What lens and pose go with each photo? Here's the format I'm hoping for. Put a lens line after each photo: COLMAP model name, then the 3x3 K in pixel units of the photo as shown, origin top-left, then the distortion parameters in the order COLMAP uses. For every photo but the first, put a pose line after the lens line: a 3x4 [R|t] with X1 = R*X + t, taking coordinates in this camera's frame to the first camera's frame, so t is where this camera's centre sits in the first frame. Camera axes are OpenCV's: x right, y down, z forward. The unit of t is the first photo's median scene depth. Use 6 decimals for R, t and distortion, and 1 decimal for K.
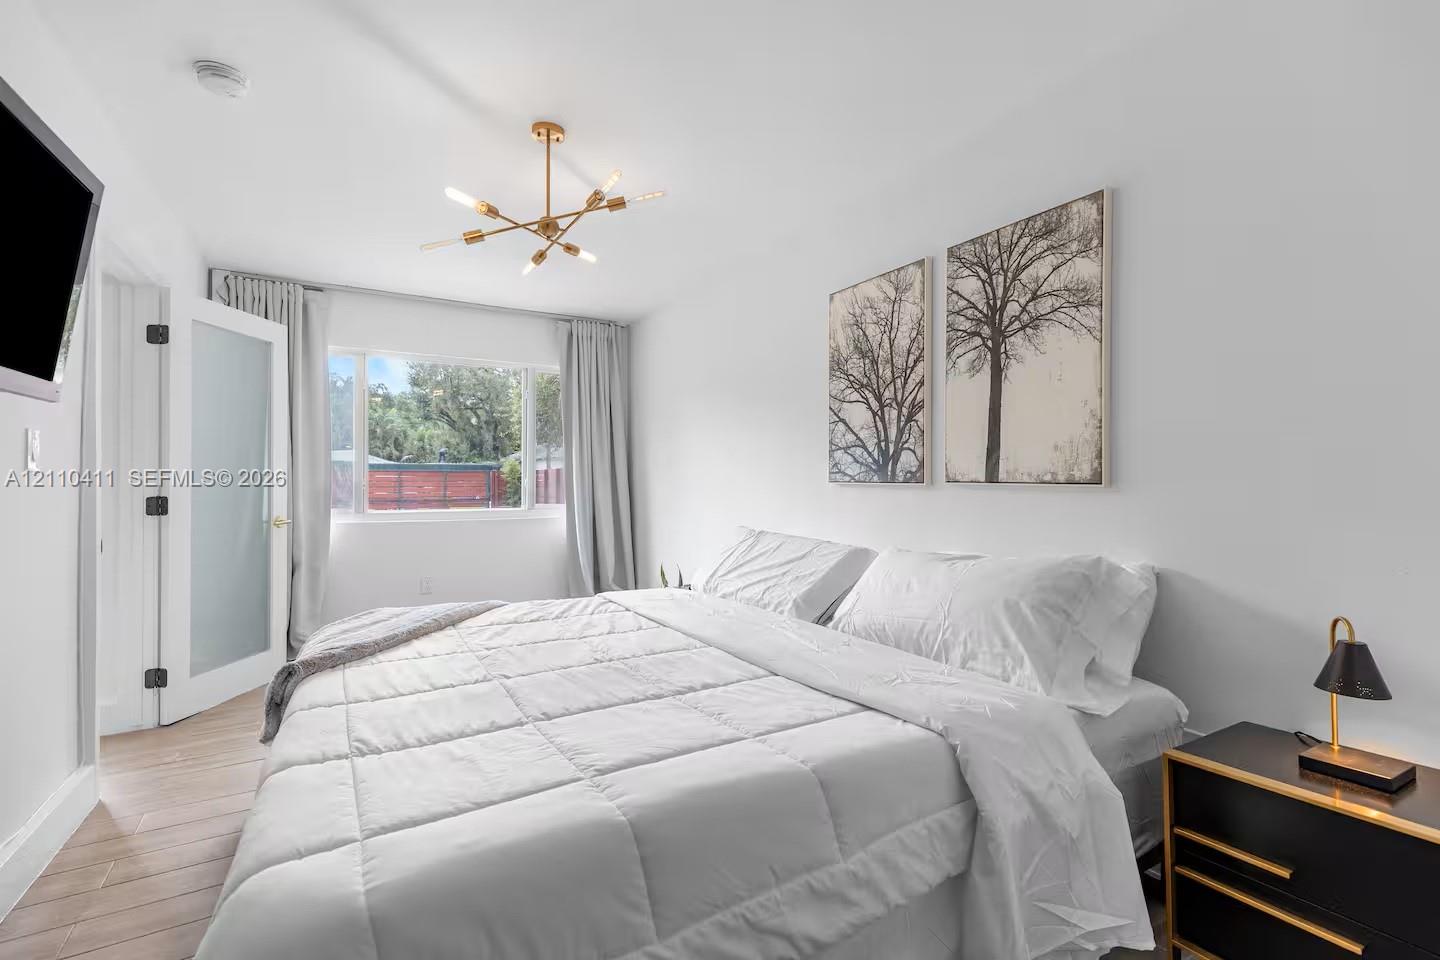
lens RADIAL K [[656.5, 0, 720.8], [0, 656.5, 476.1], [0, 0, 1]] dist [0.001244, -0.000499]
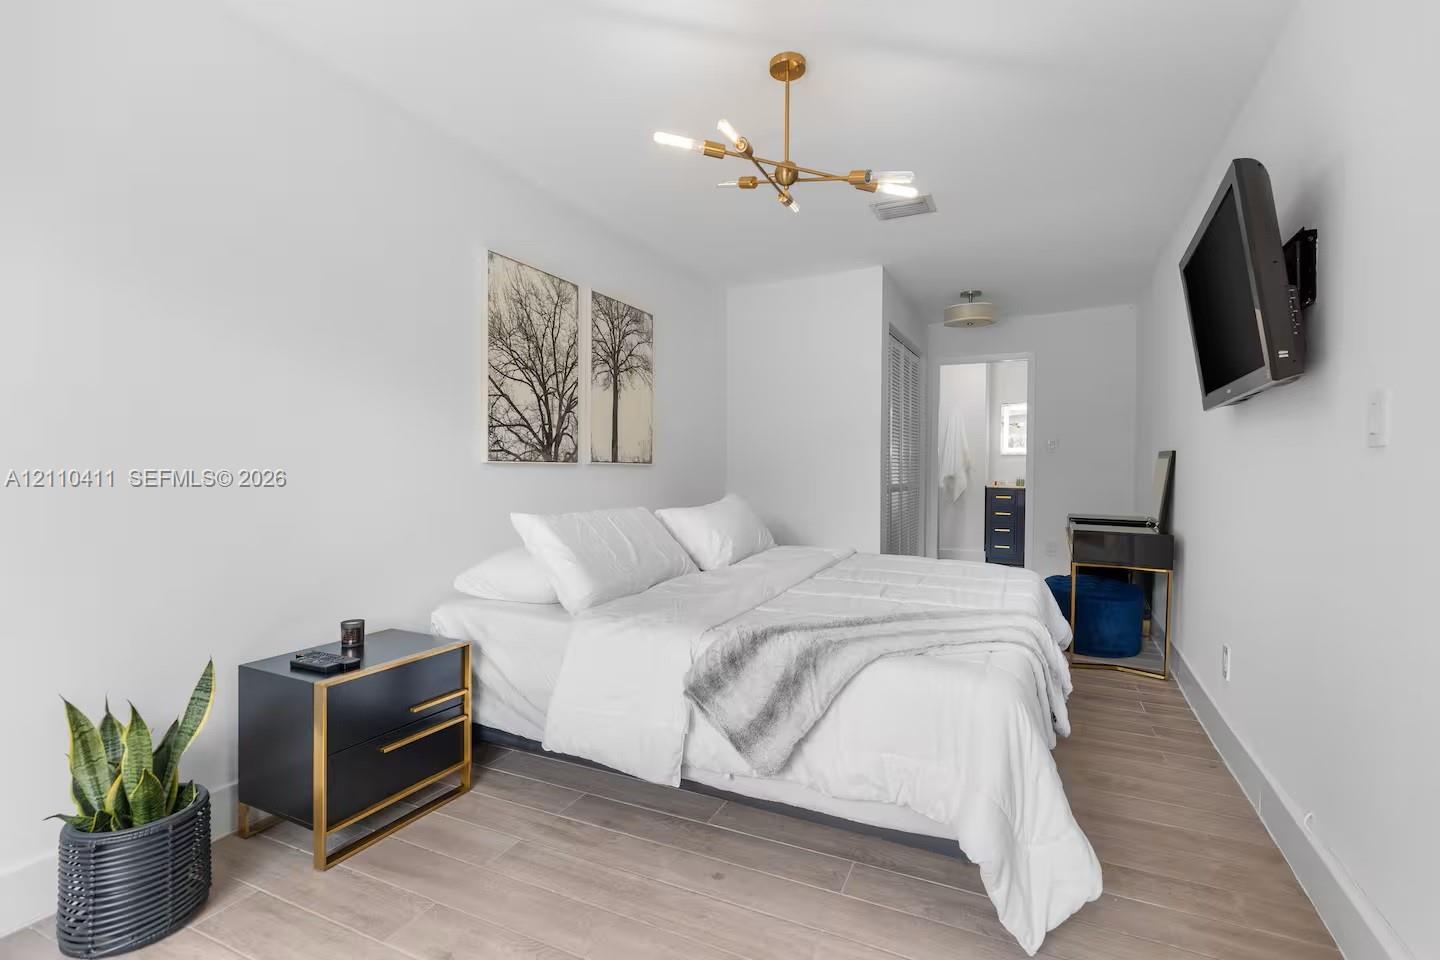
lens RADIAL K [[656.5, 0, 724.8], [0, 656.5, 472.0], [0, 0, 1]] dist [0.001244, -0.000499]
pose [[-0.567157, -0.011919, 0.823523, -0.854216], [-0.014111, 0.999889, 0.004754, 0.017832], [-0.823488, -0.008924, -0.567263, 1.406448]]
